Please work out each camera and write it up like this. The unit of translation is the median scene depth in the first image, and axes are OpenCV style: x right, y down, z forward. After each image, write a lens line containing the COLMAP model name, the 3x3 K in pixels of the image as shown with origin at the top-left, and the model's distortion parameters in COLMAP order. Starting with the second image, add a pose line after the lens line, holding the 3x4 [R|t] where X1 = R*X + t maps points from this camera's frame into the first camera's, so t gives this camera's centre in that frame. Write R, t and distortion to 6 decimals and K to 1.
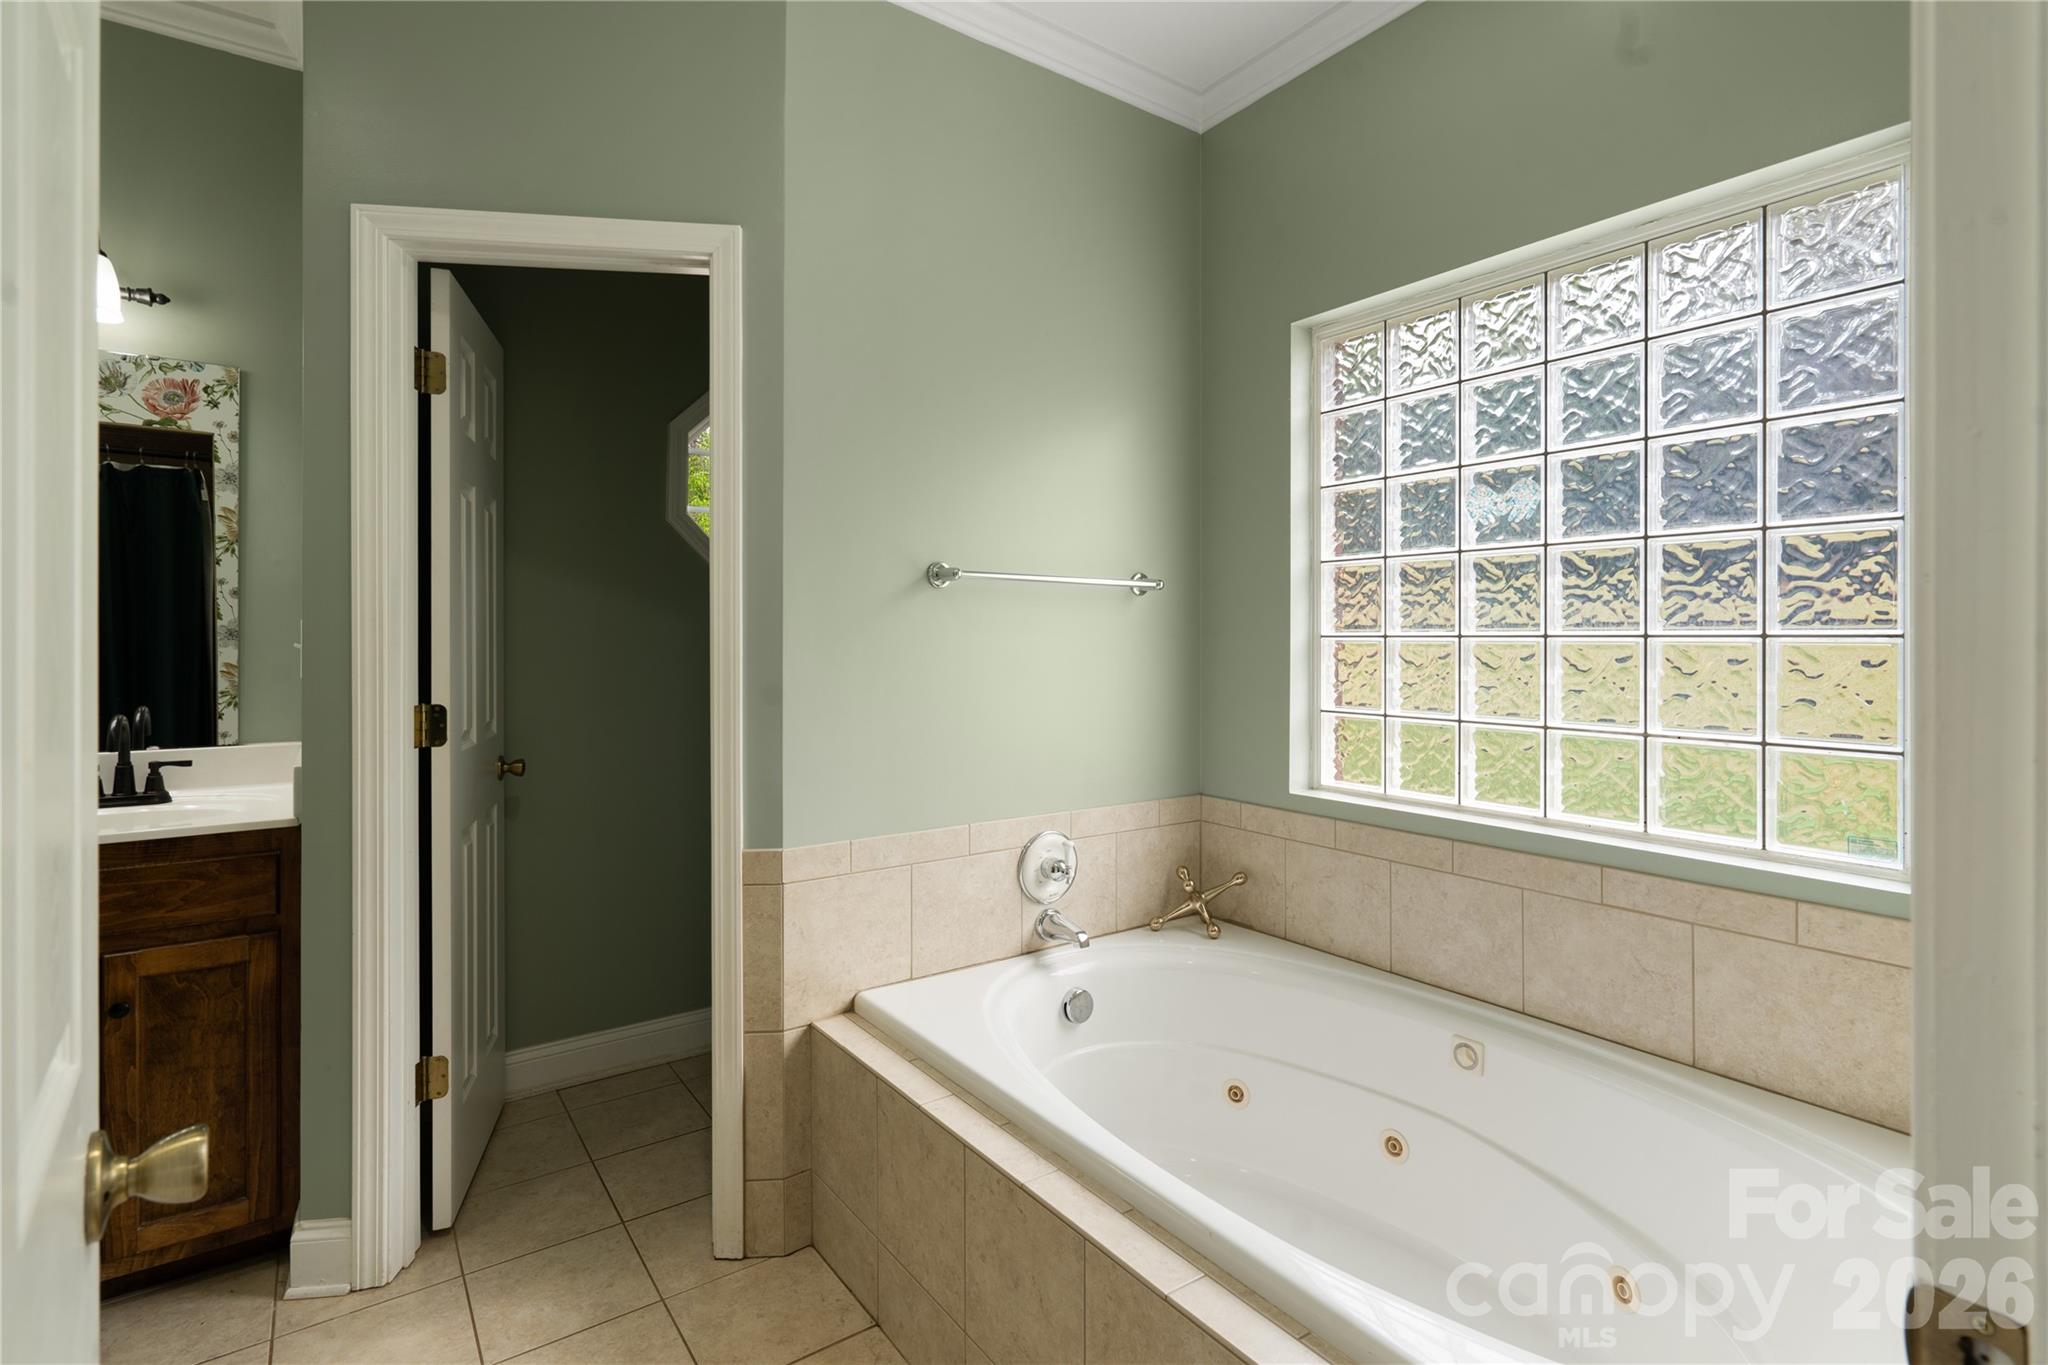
lens RADIAL K [[960.7, 0, 1026.3], [0, 960.7, 649.2], [0, 0, 1]] dist [-0.002621, 0.000374]
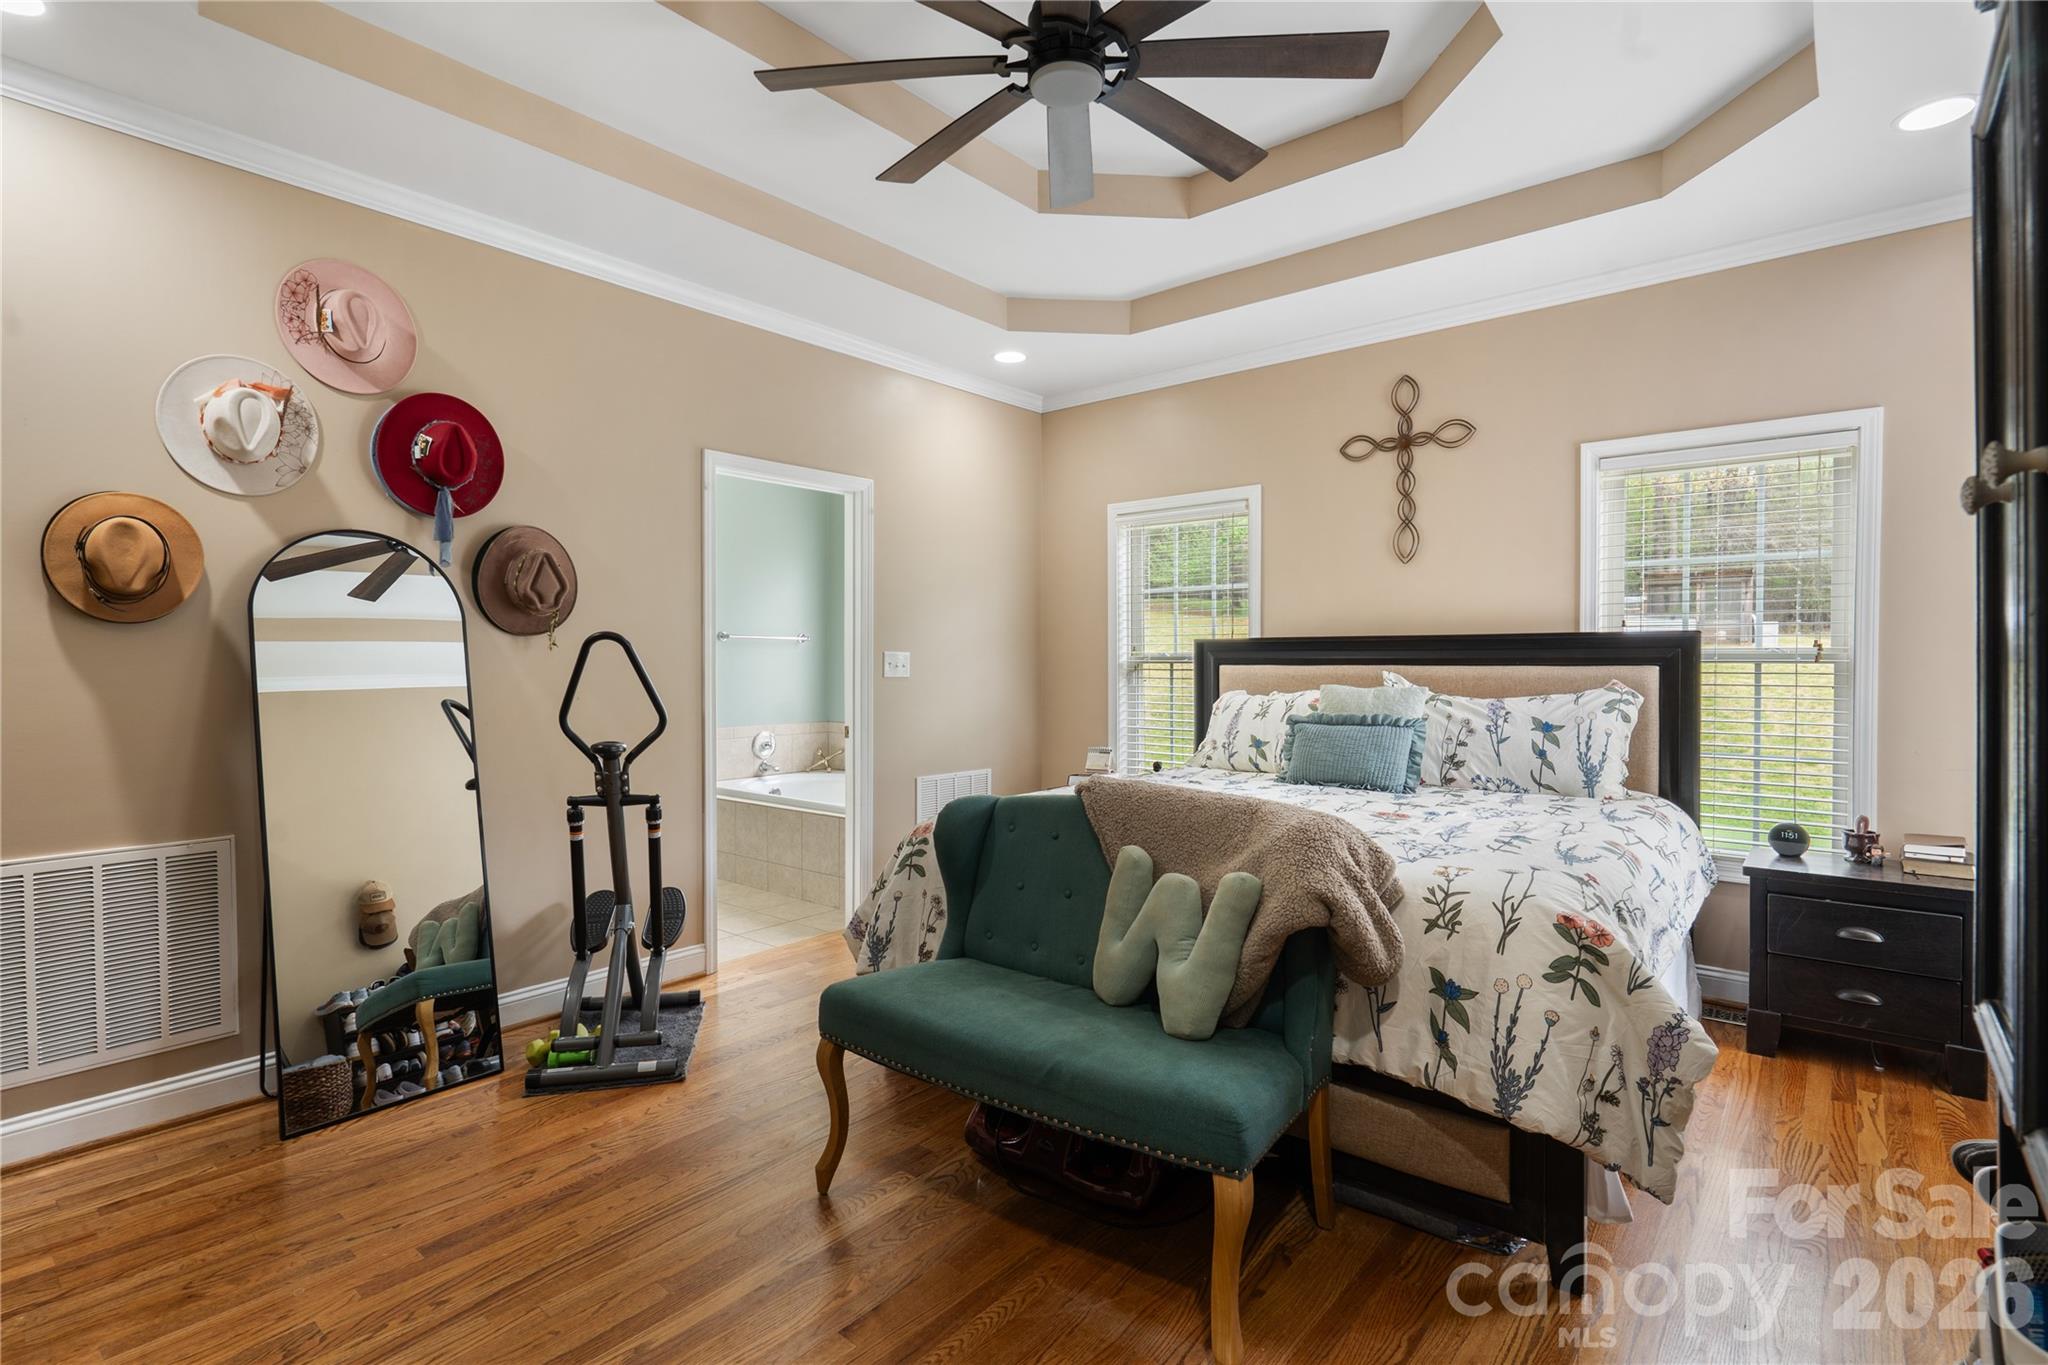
lens RADIAL K [[940.4, 0, 1027.7], [0, 940.4, 654.5], [0, 0, 1]] dist [-0.001690, 0.000093]
pose [[0.961298, -0.004306, 0.275478, 0.007316], [0.006632, 0.999950, -0.007514, -0.002037], [-0.275432, 0.009050, 0.961278, -1.642177]]
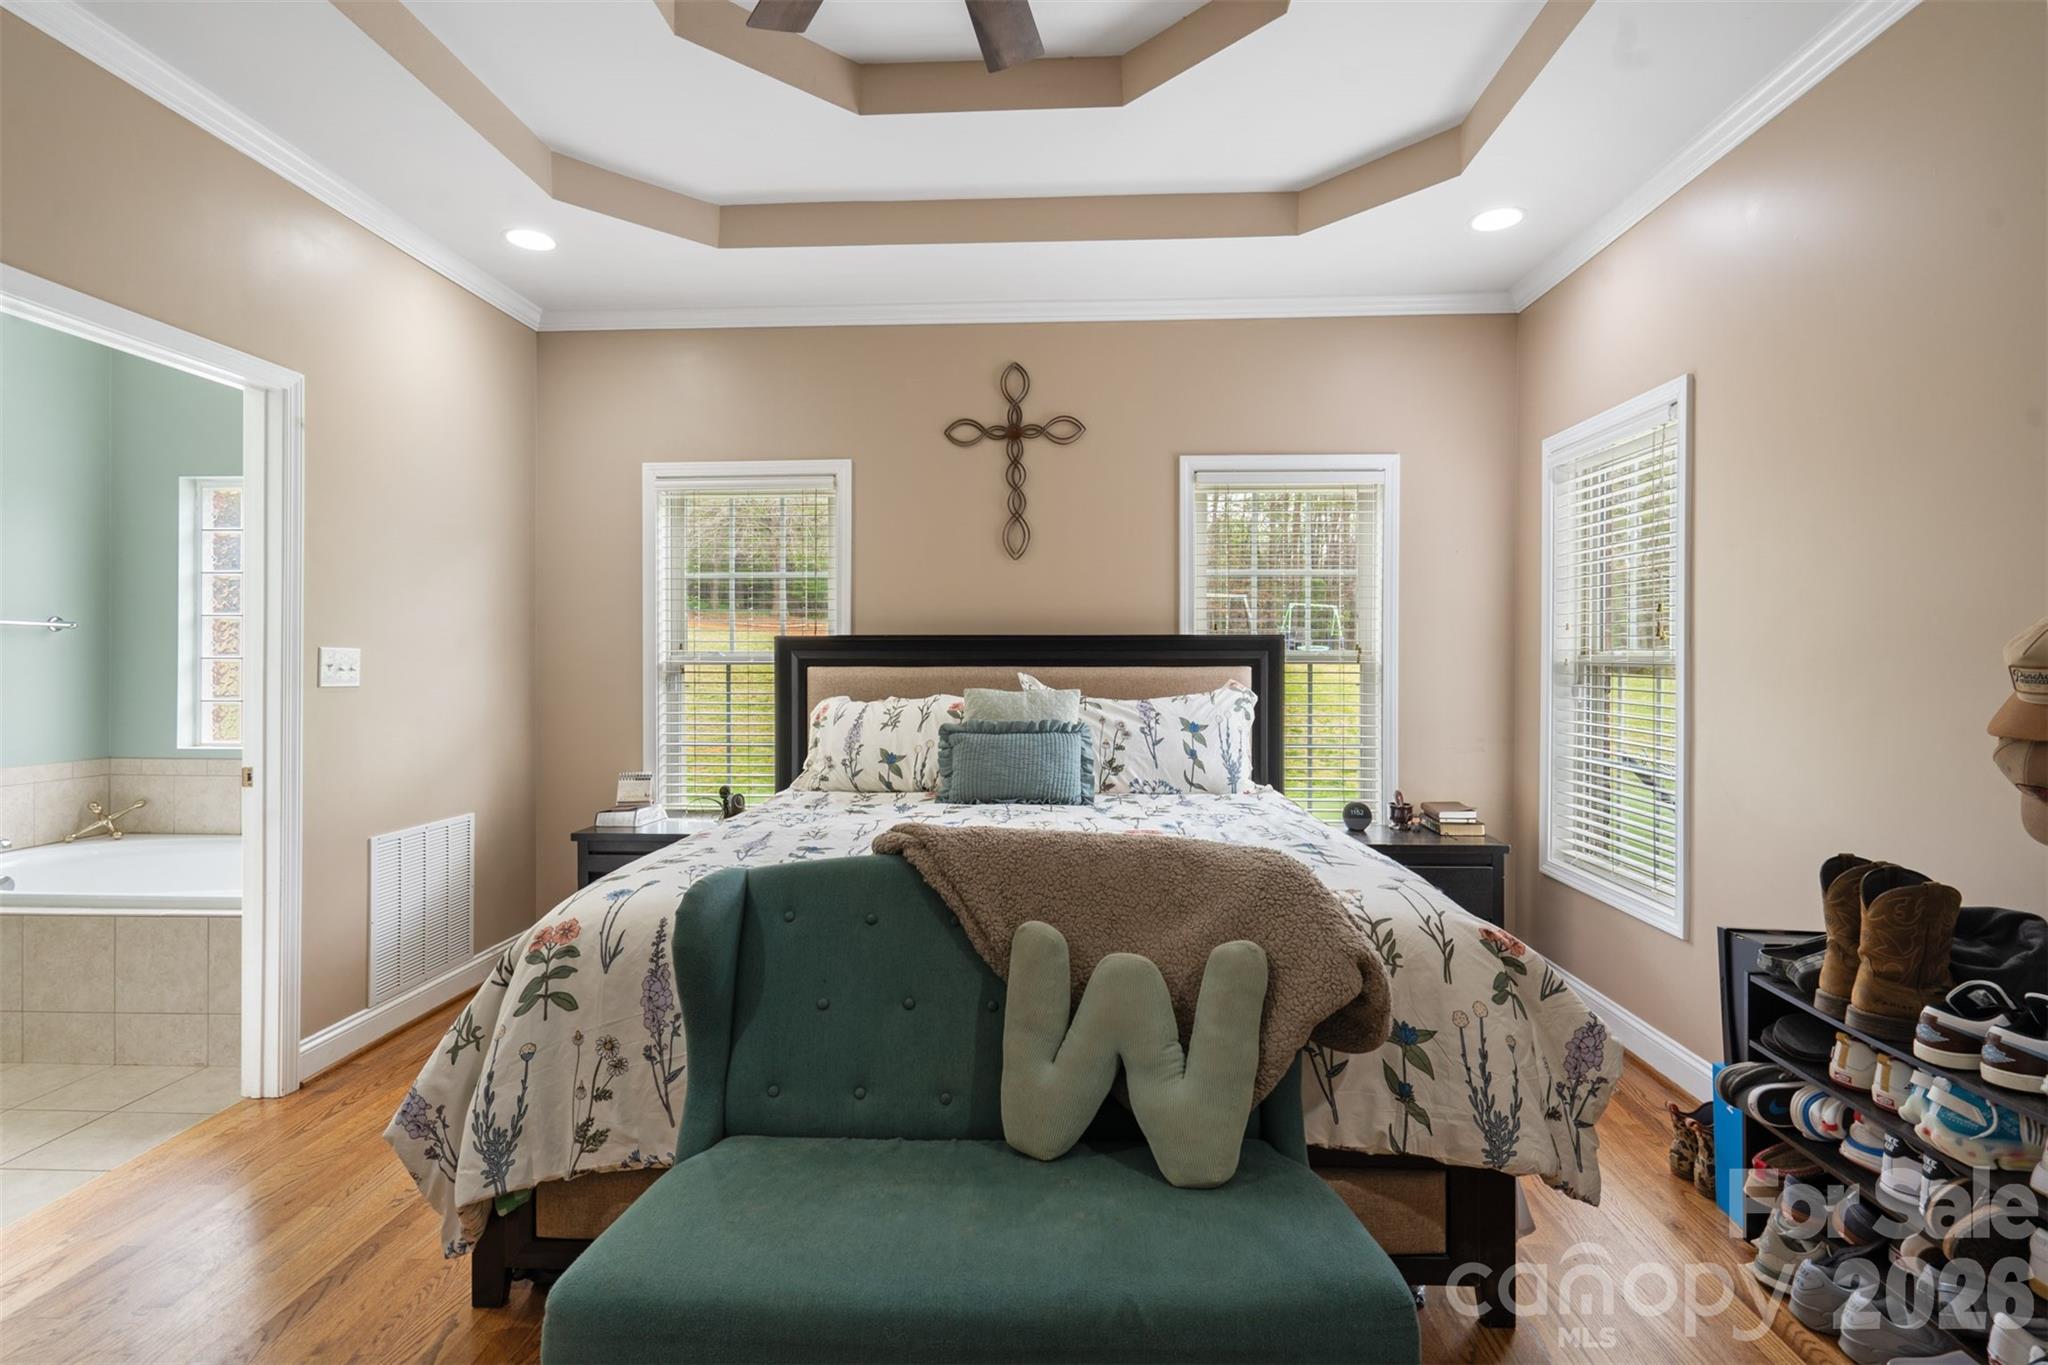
lens RADIAL K [[960.7, 0, 1026.3], [0, 960.7, 649.2], [0, 0, 1]] dist [-0.002621, 0.000374]
pose [[0.613536, 0.004722, 0.789652, -0.150168], [0.005208, 0.999936, -0.010026, -0.003856], [-0.789649, 0.010264, 0.613473, -1.251891]]
